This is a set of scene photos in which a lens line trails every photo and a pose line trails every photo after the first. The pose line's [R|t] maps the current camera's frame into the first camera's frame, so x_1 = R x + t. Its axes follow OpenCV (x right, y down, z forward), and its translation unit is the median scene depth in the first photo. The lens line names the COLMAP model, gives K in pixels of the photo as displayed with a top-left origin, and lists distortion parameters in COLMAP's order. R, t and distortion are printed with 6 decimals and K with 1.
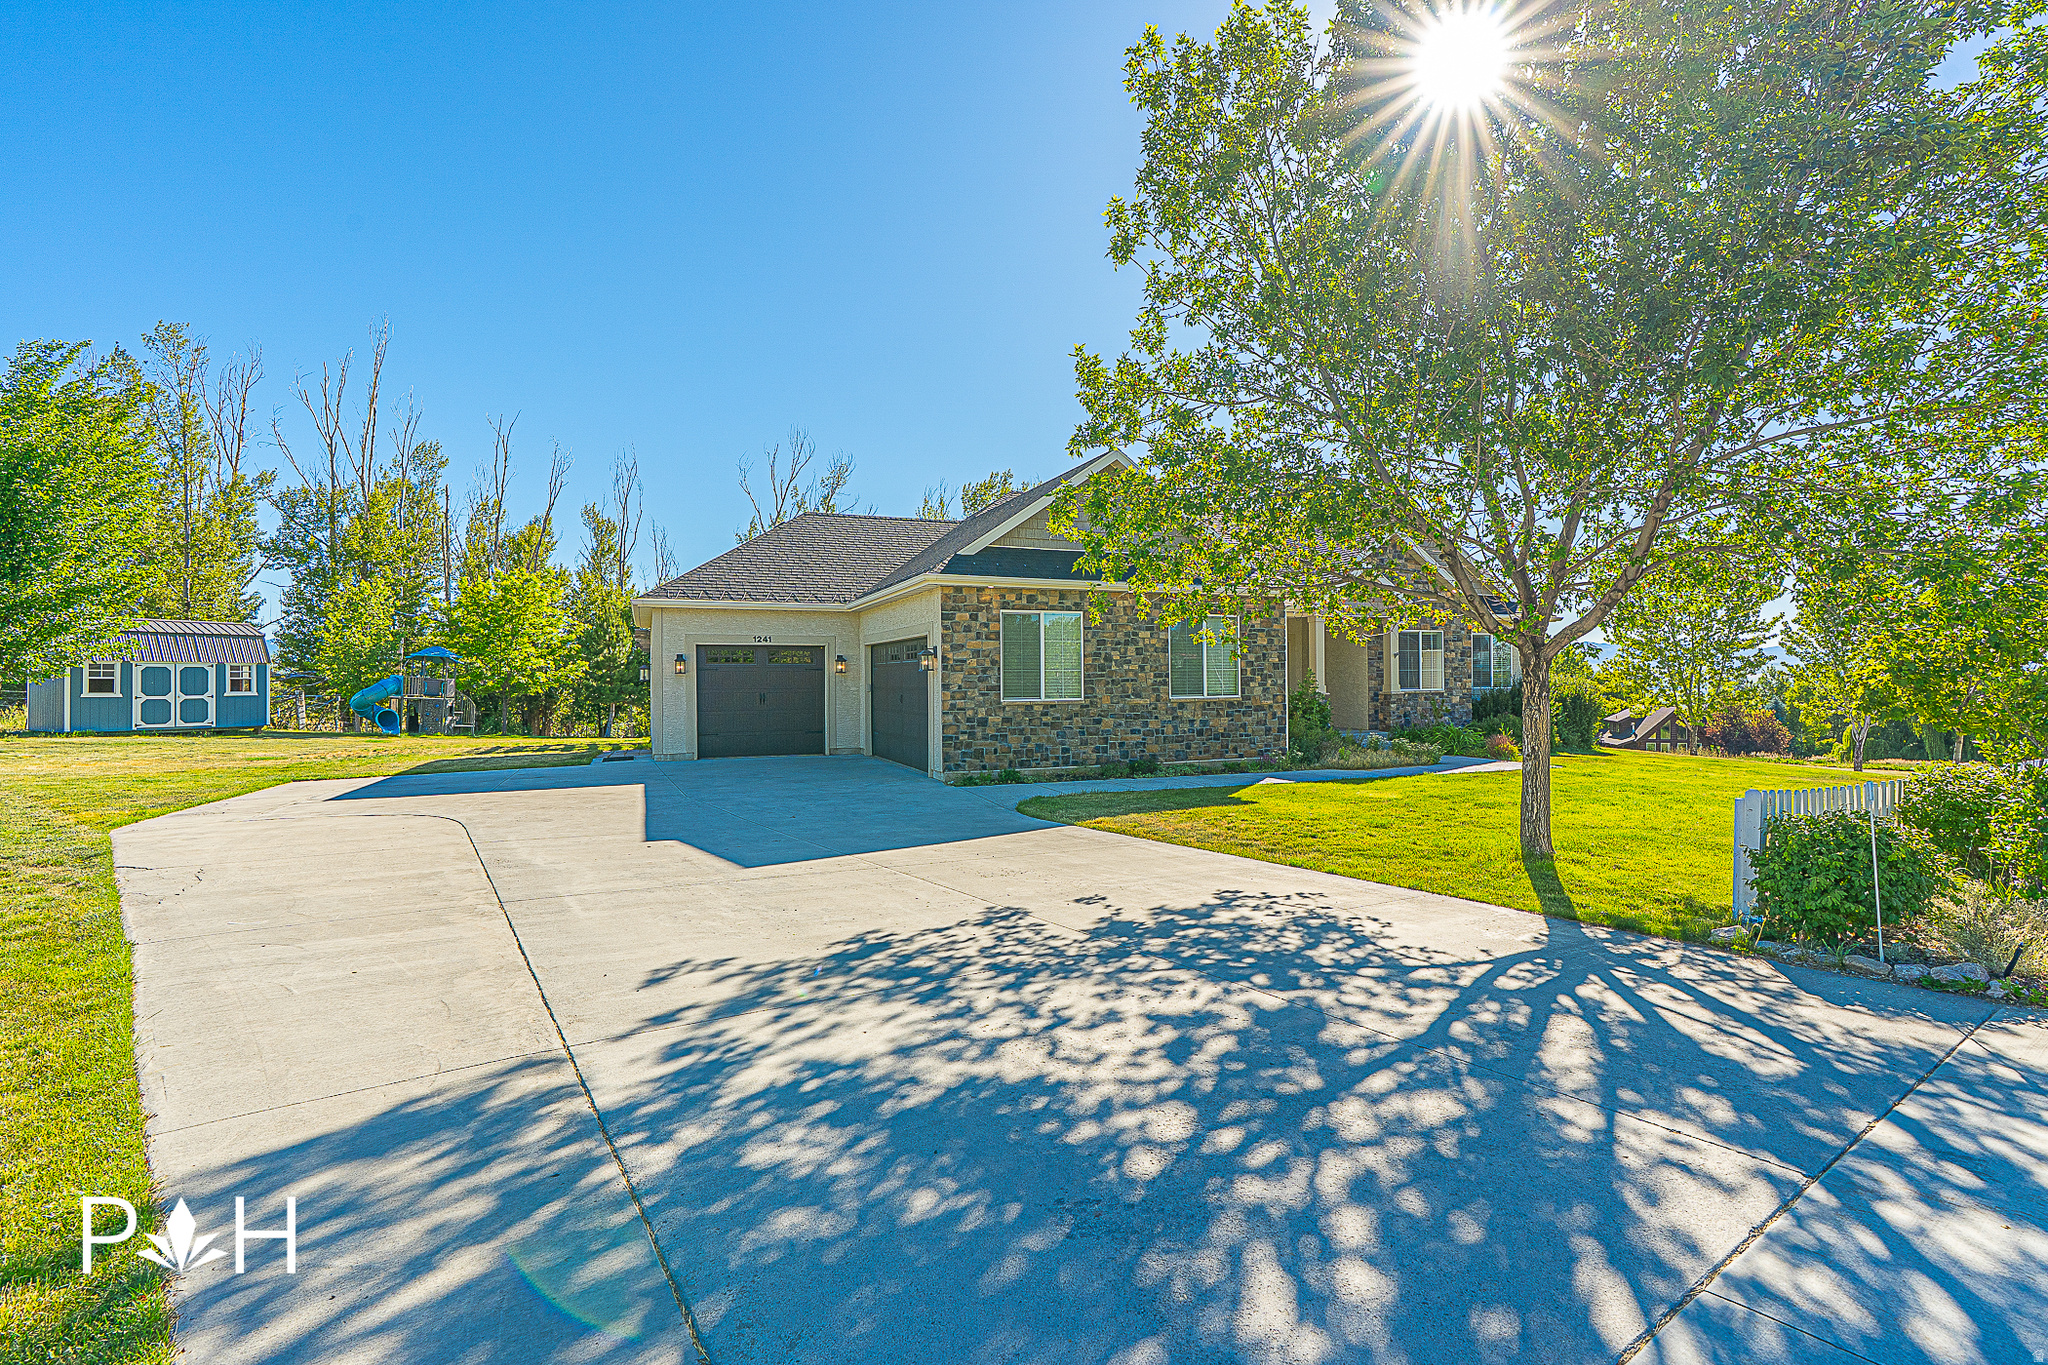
lens RADIAL K [[935.6, 0, 1024.0], [0, 935.6, 682.5], [0, 0, 1]] dist [-0.002701, 0.001561]
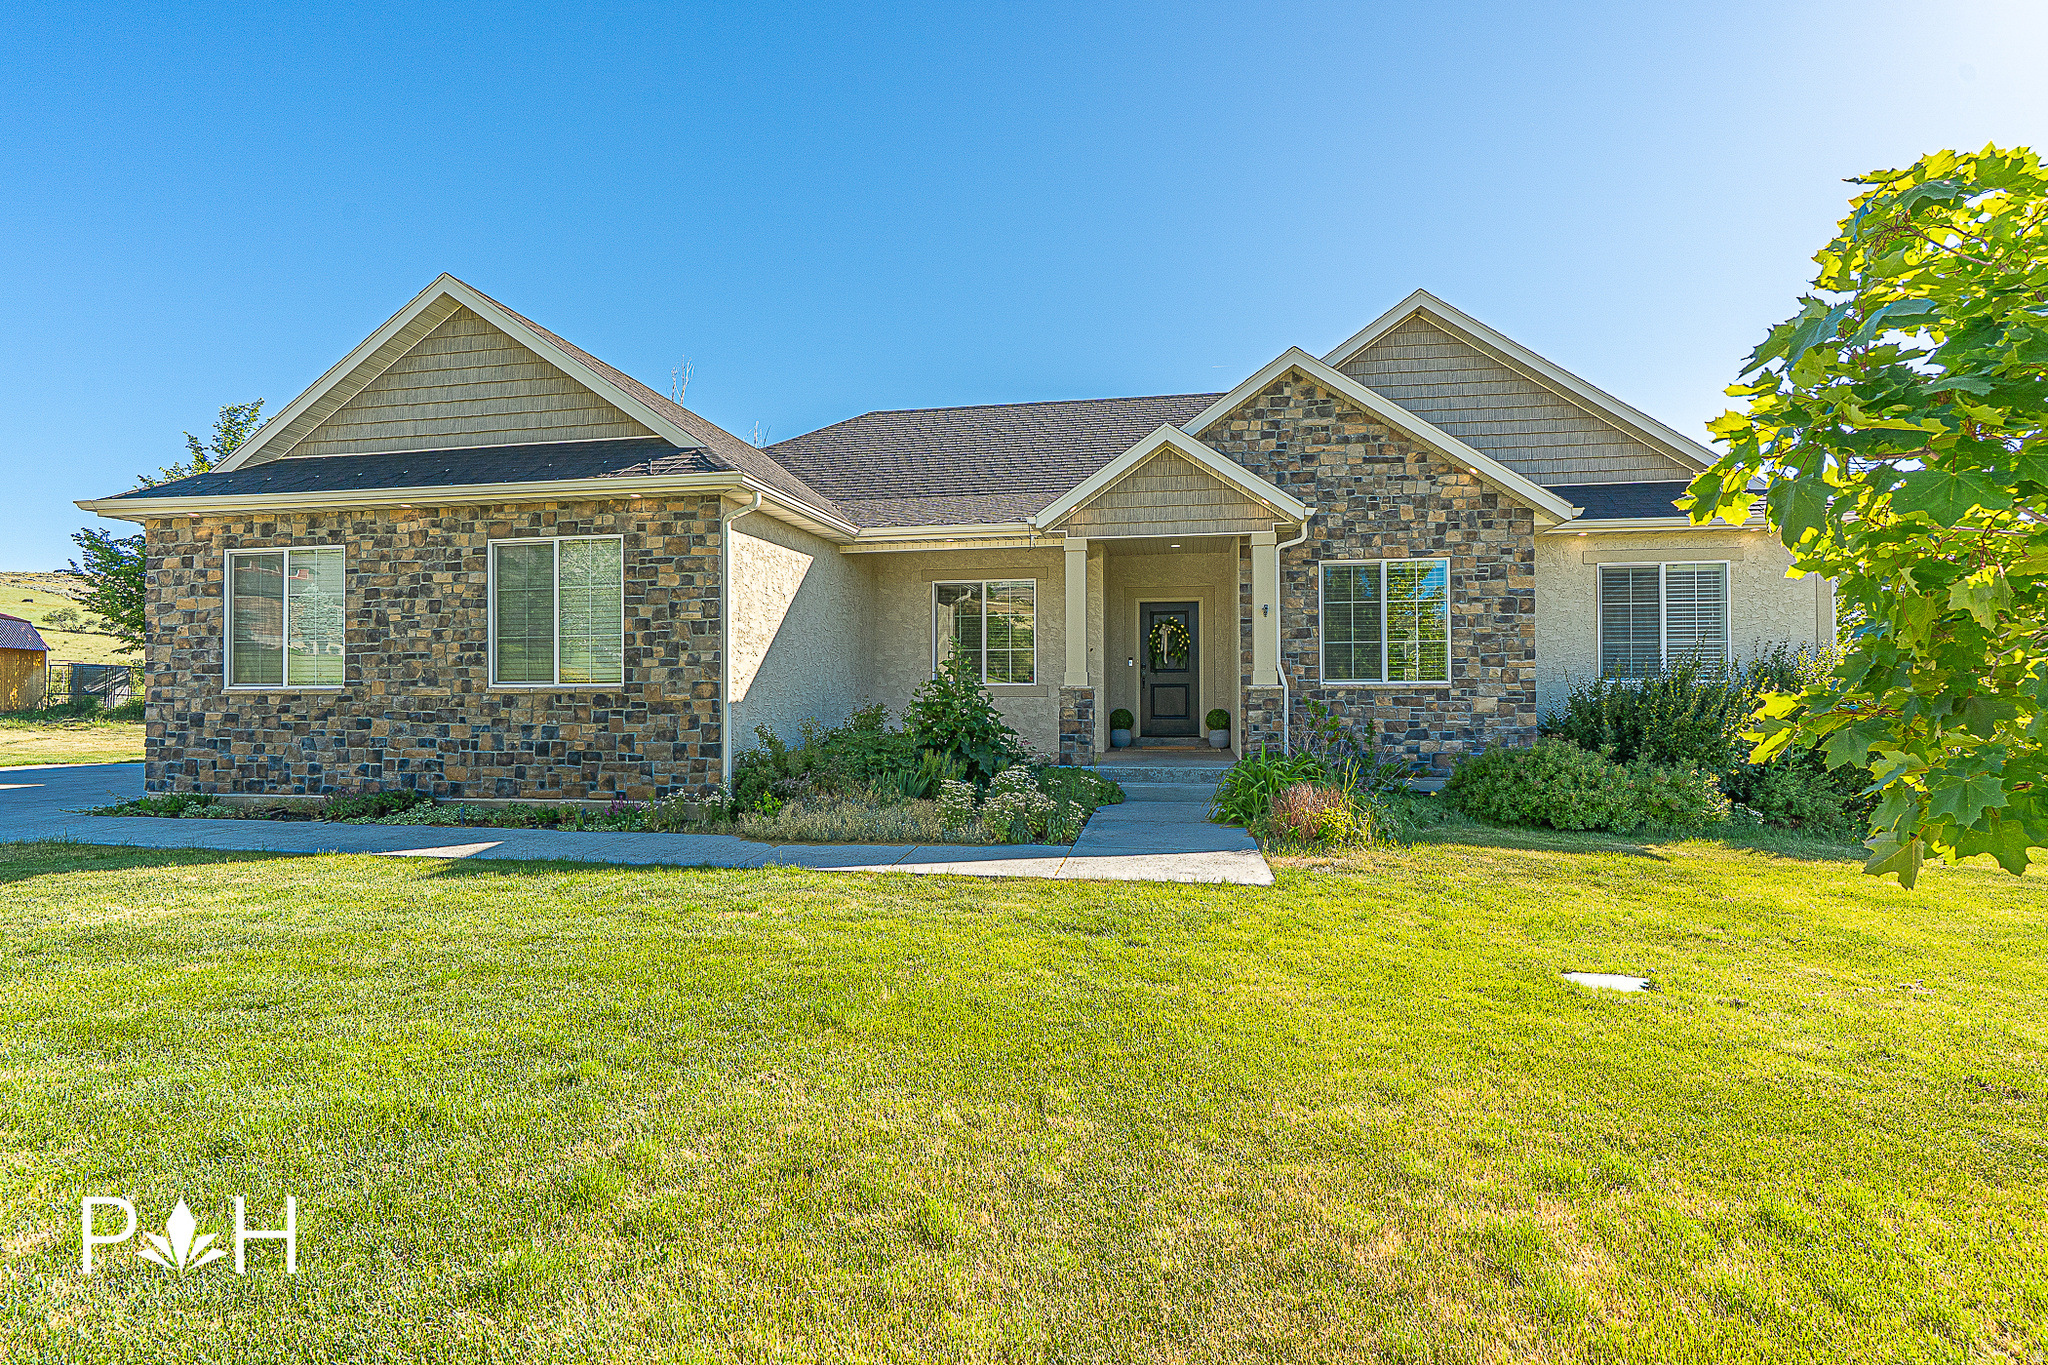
lens RADIAL K [[935.6, 0, 1024.0], [0, 935.6, 682.5], [0, 0, 1]] dist [-0.002701, 0.001561]
pose [[0.841562, 0.003680, -0.540148, 0.748991], [-0.000578, 0.999982, 0.005911, 0.010585], [0.540161, -0.004662, 0.841549, 0.704072]]
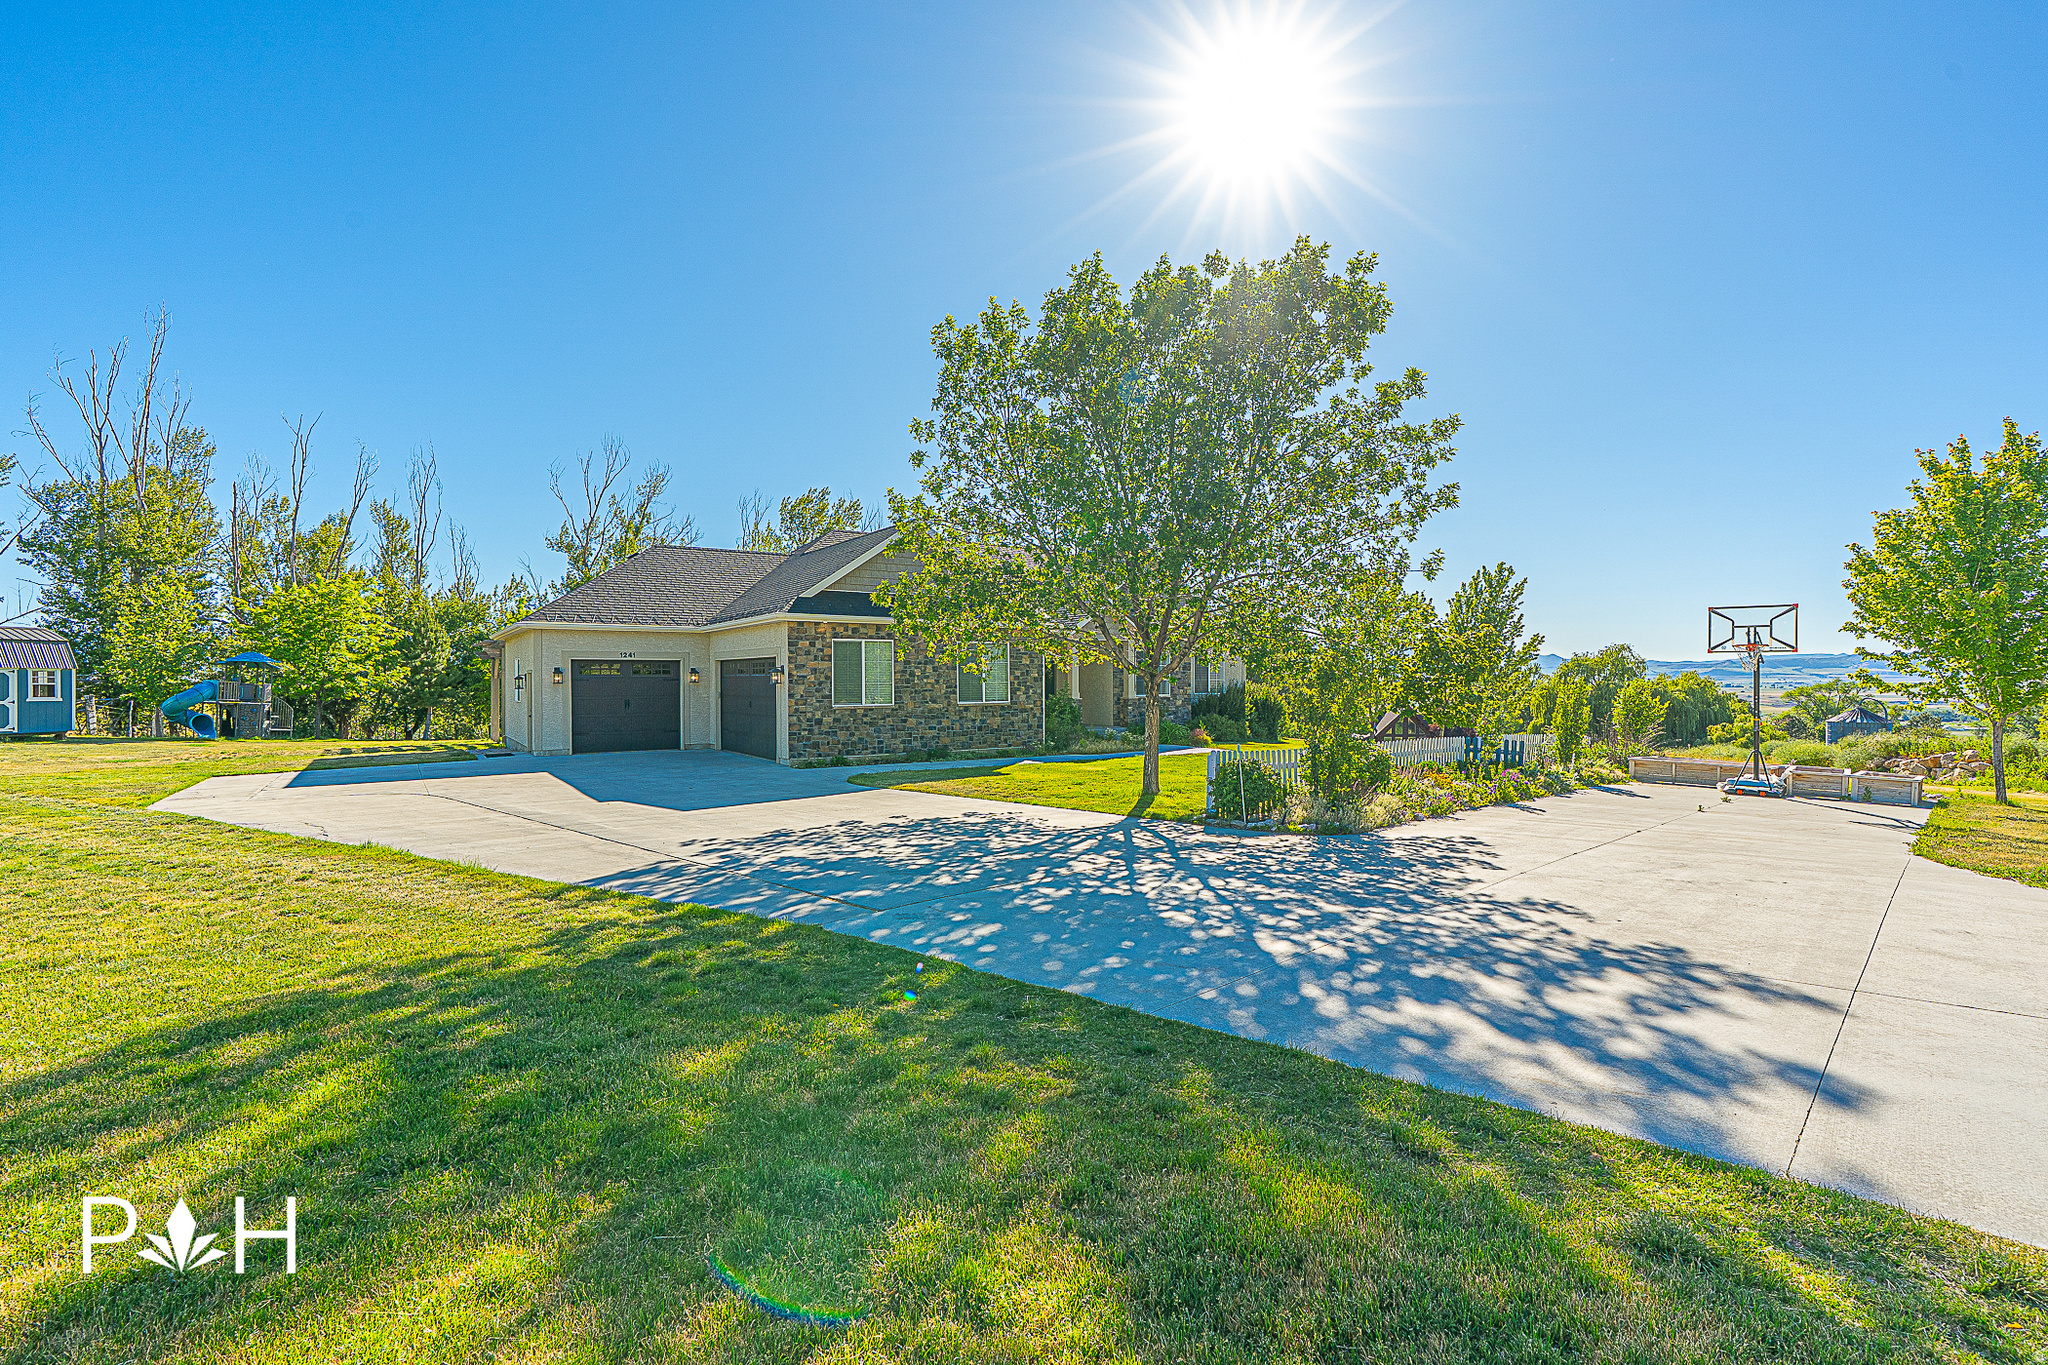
lens RADIAL K [[935.6, 0, 1024.0], [0, 935.6, 682.5], [0, 0, 1]] dist [-0.002701, 0.001561]
pose [[0.979649, 0.001651, 0.200710, -0.023258], [-0.001613, 0.999999, -0.000353, -0.013488], [-0.200710, 0.000022, 0.979651, -0.357797]]
